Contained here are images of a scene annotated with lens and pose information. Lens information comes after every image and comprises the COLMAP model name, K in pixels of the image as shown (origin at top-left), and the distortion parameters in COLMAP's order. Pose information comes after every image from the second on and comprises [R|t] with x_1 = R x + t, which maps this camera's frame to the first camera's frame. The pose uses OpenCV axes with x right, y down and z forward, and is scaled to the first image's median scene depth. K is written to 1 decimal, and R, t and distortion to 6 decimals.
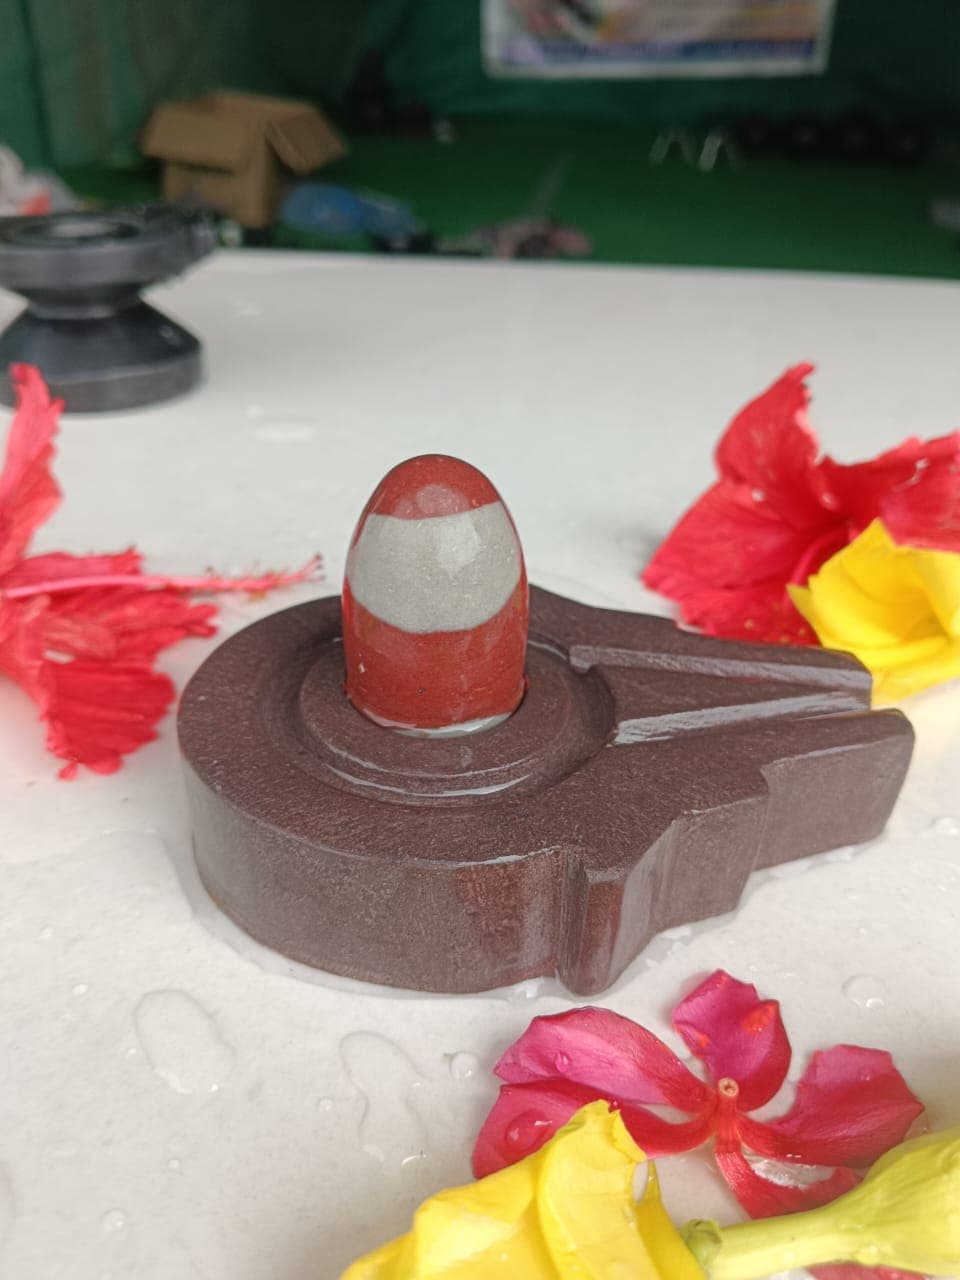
lens RADIAL K [[1100.6, 0, 482.7], [0, 1100.6, 625.7], [0, 0, 1]] dist [0.004707, -0.101146]
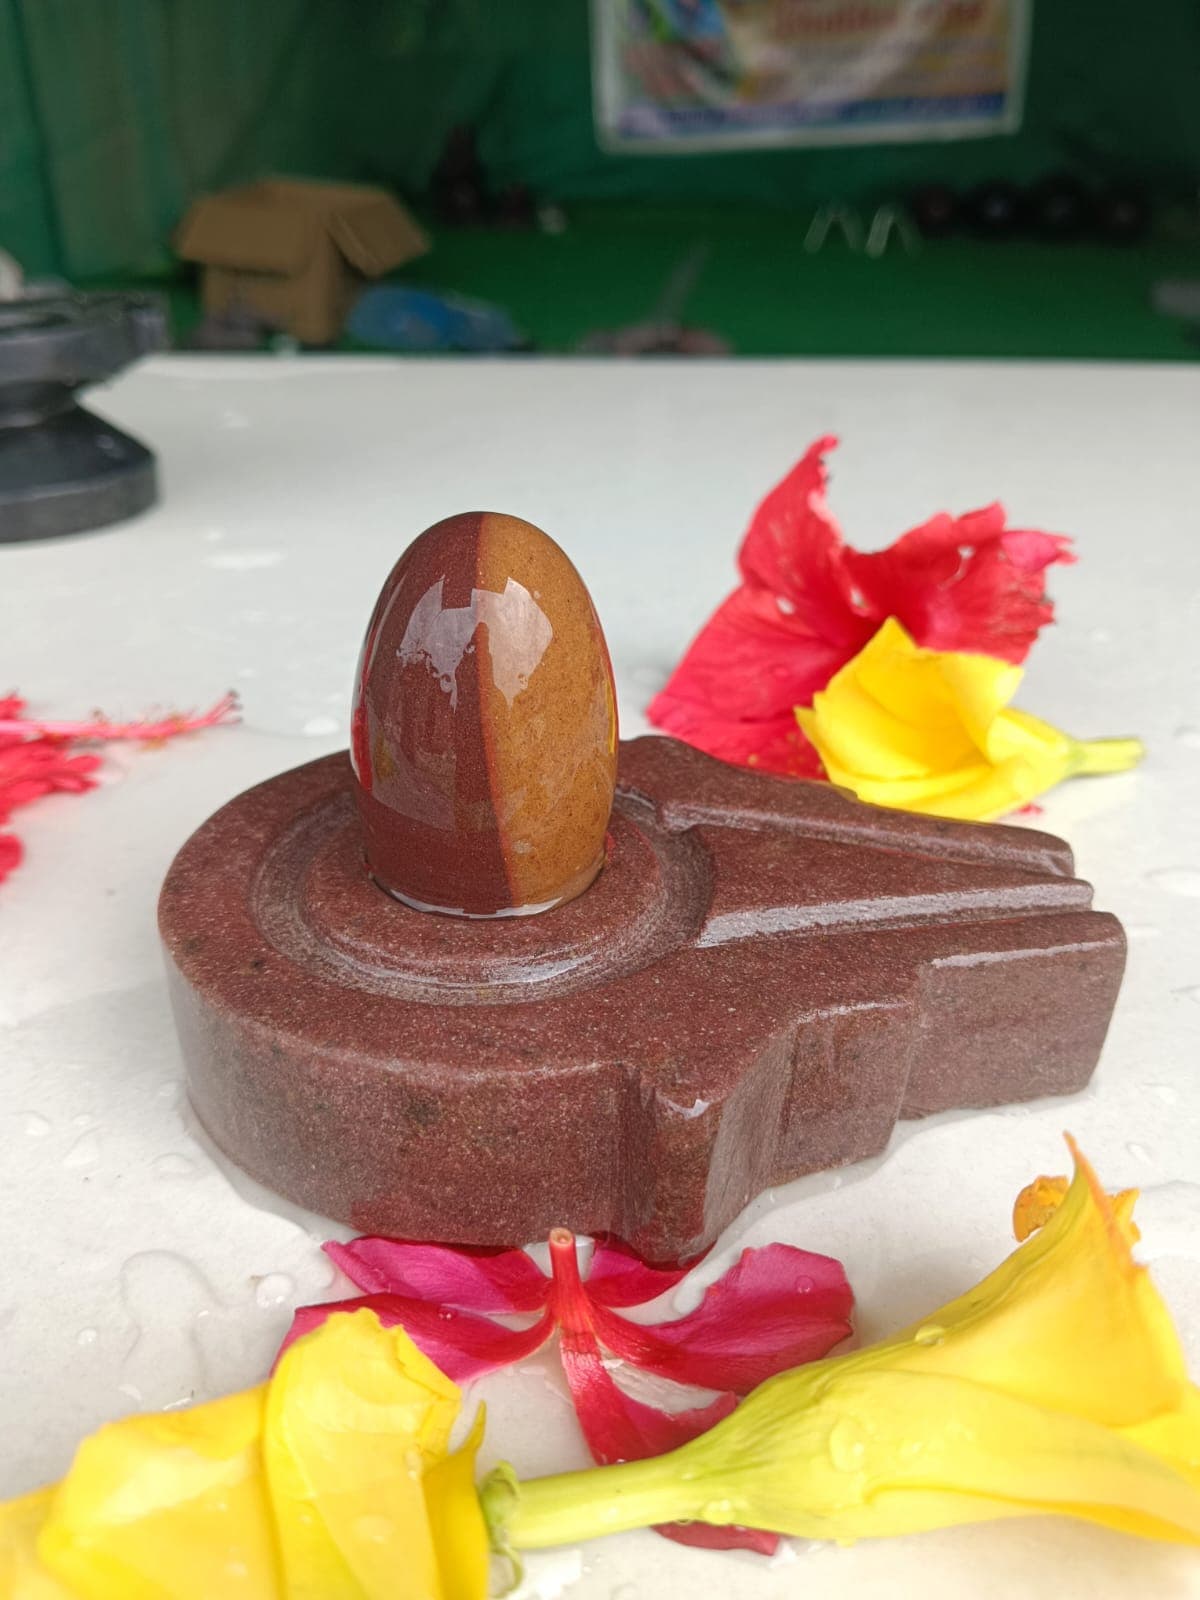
lens RADIAL K [[1361.9, 0, 649.3], [0, 1361.9, 801.8], [0, 0, 1]] dist [0.052313, -0.202869]
pose [[0.999542, -0.025362, -0.016531, 0.164260], [0.024844, 0.999216, -0.030827, 0.052318], [0.017300, 0.030402, 0.999388, 0.010450]]
